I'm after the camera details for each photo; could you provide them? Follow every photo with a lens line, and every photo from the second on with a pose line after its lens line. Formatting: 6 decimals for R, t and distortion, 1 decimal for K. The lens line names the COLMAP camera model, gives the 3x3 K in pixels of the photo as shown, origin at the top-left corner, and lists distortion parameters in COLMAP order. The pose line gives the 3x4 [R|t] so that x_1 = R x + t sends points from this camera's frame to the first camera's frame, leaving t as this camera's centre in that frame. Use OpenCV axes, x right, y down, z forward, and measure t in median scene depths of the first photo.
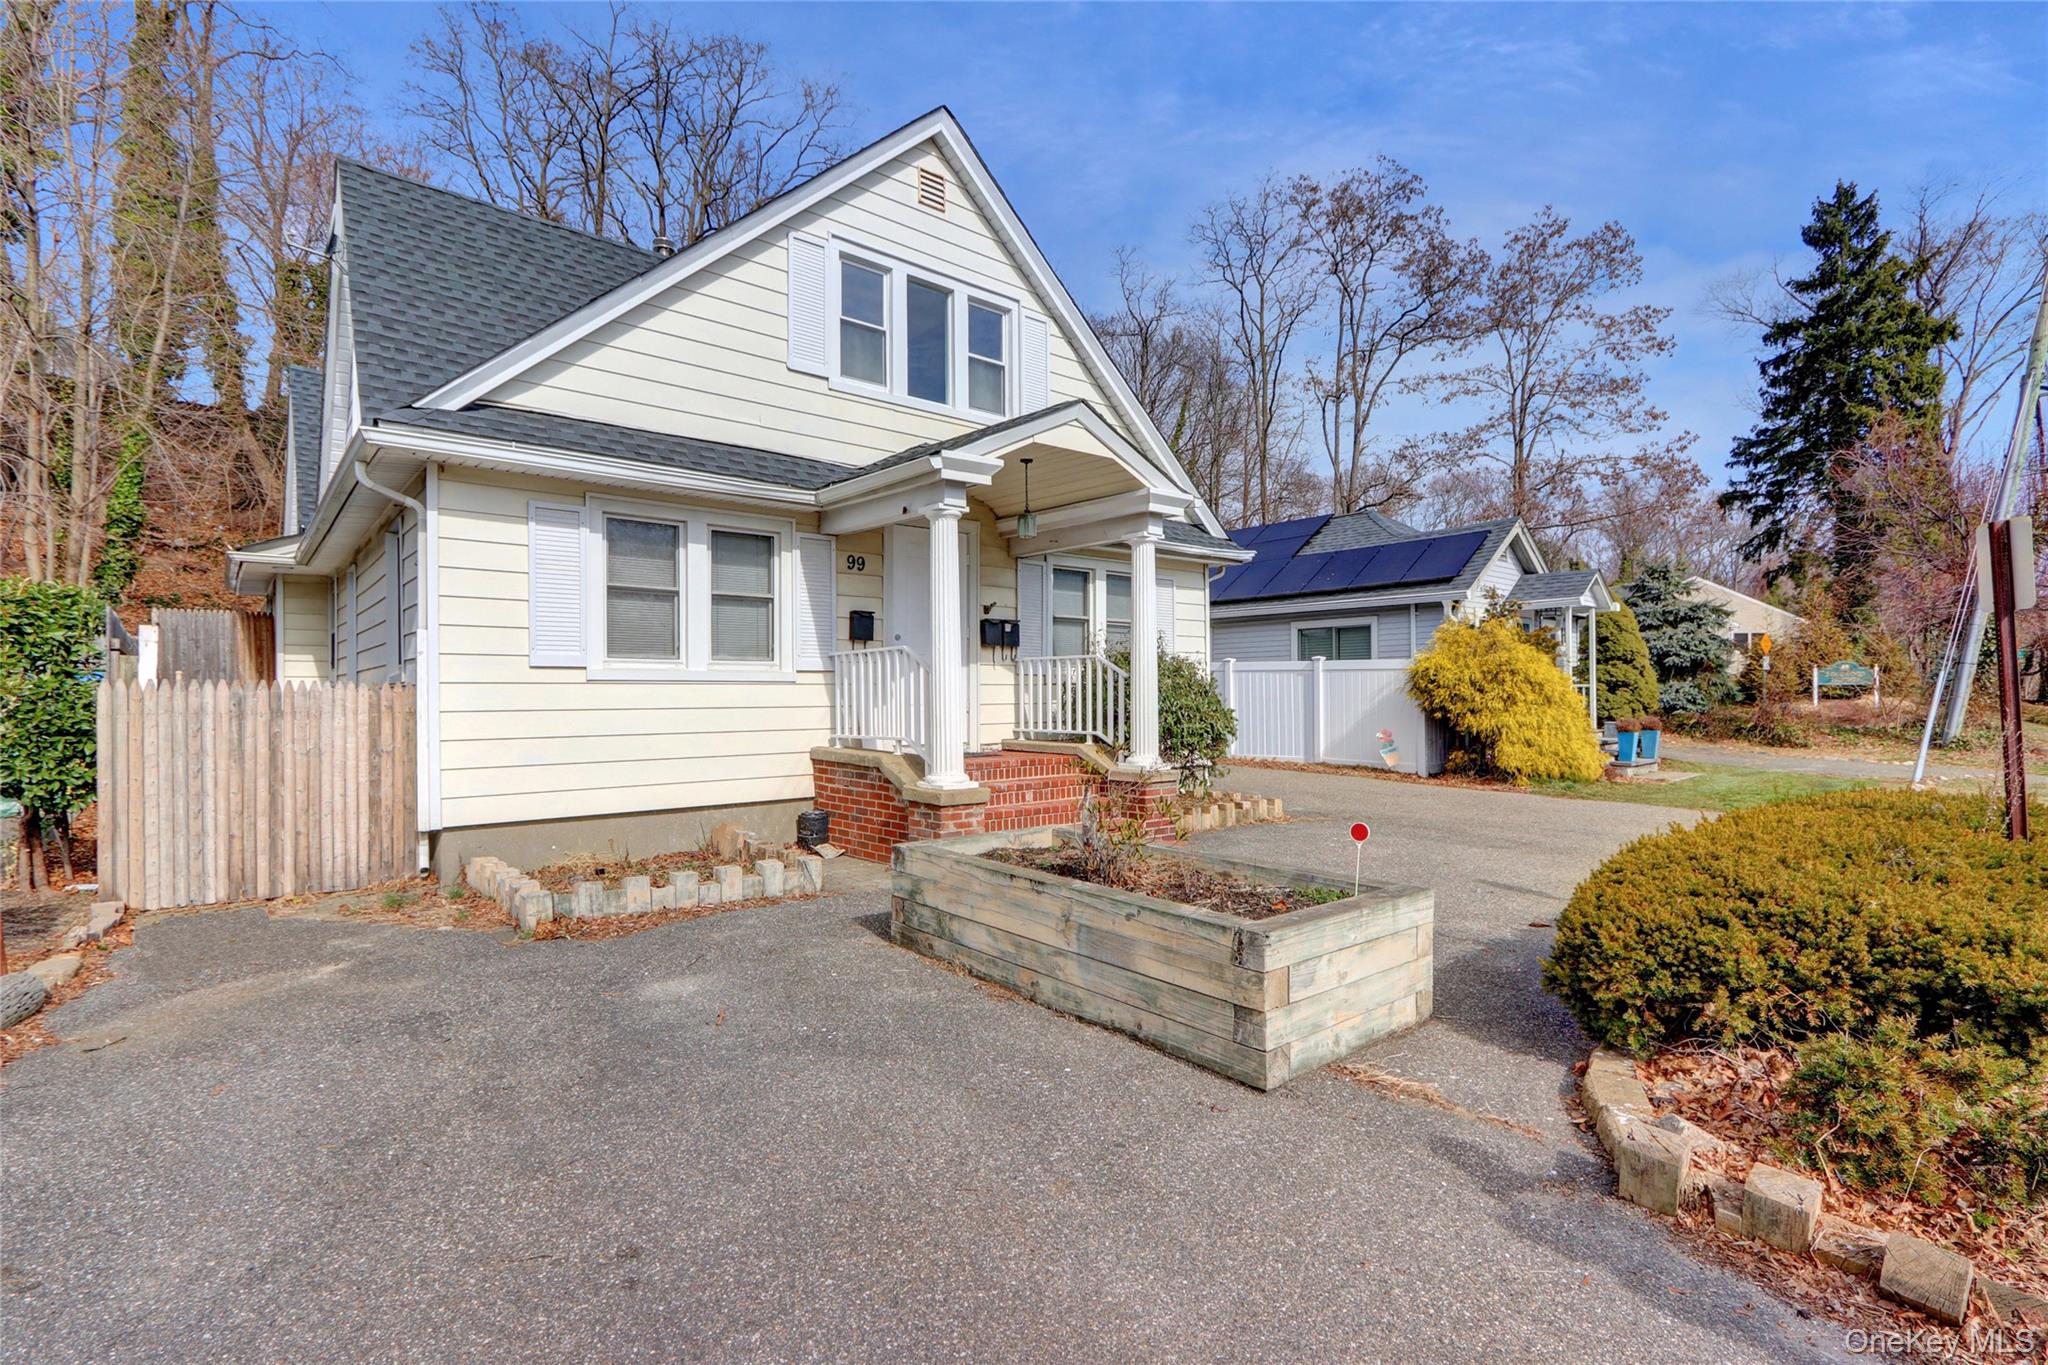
lens RADIAL K [[935.6, 0, 1019.4], [0, 935.6, 689.2], [0, 0, 1]] dist [-0.000347, -0.000088]
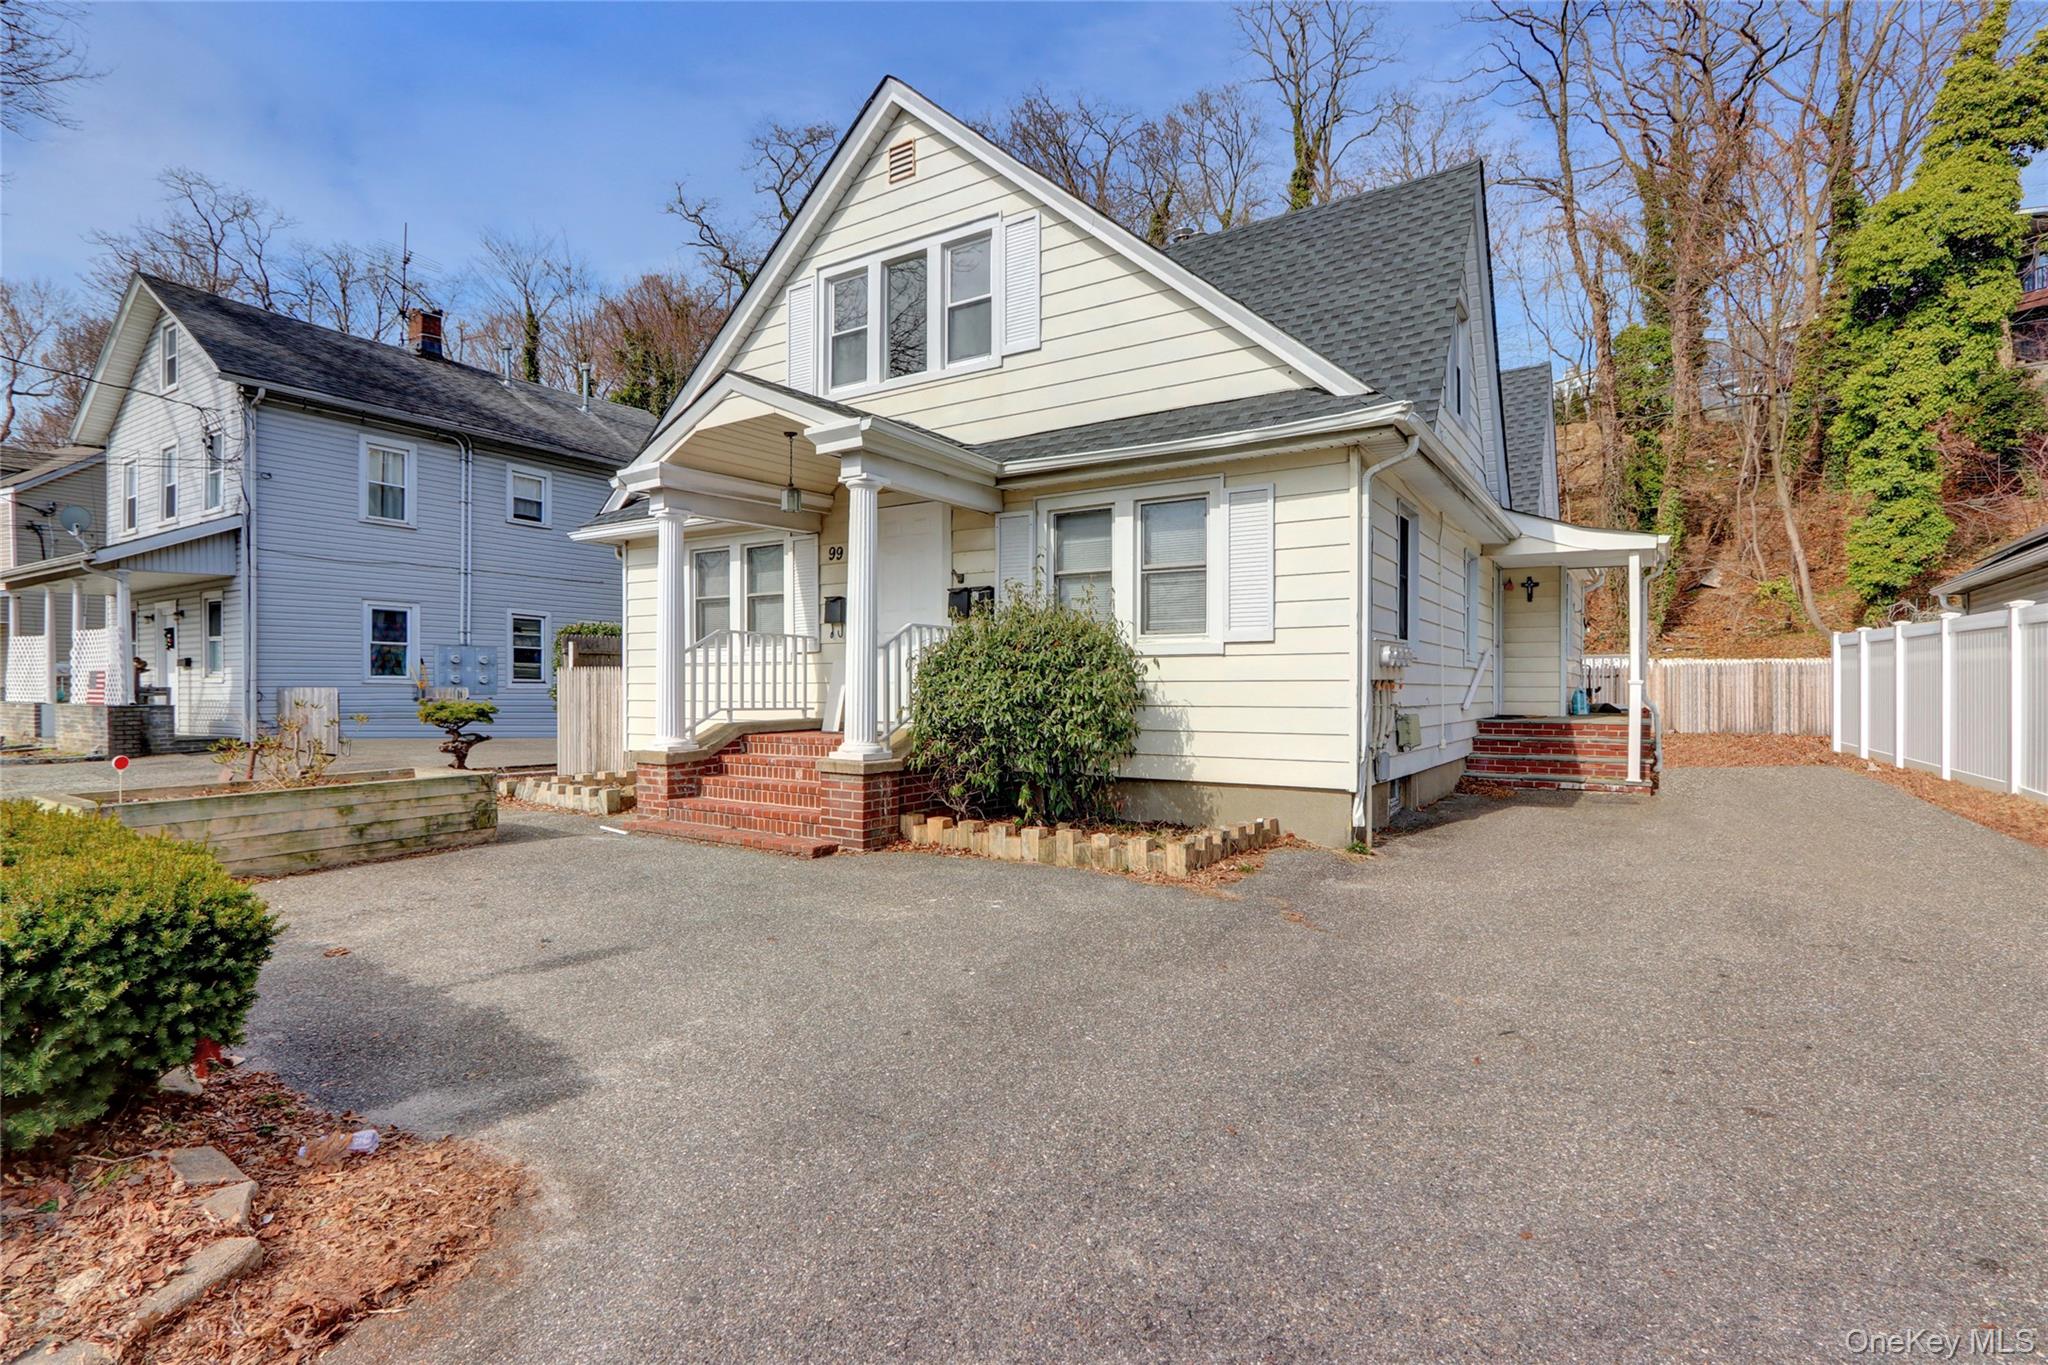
lens RADIAL K [[966.6, 0, 1012.5], [0, 966.6, 686.3], [0, 0, 1]] dist [-0.000656, 0.000001]
pose [[0.292379, 0.008038, -0.956269, 0.966273], [0.005474, 0.999934, 0.010079, 0.012165], [0.956287, -0.008181, 0.292316, 0.846406]]
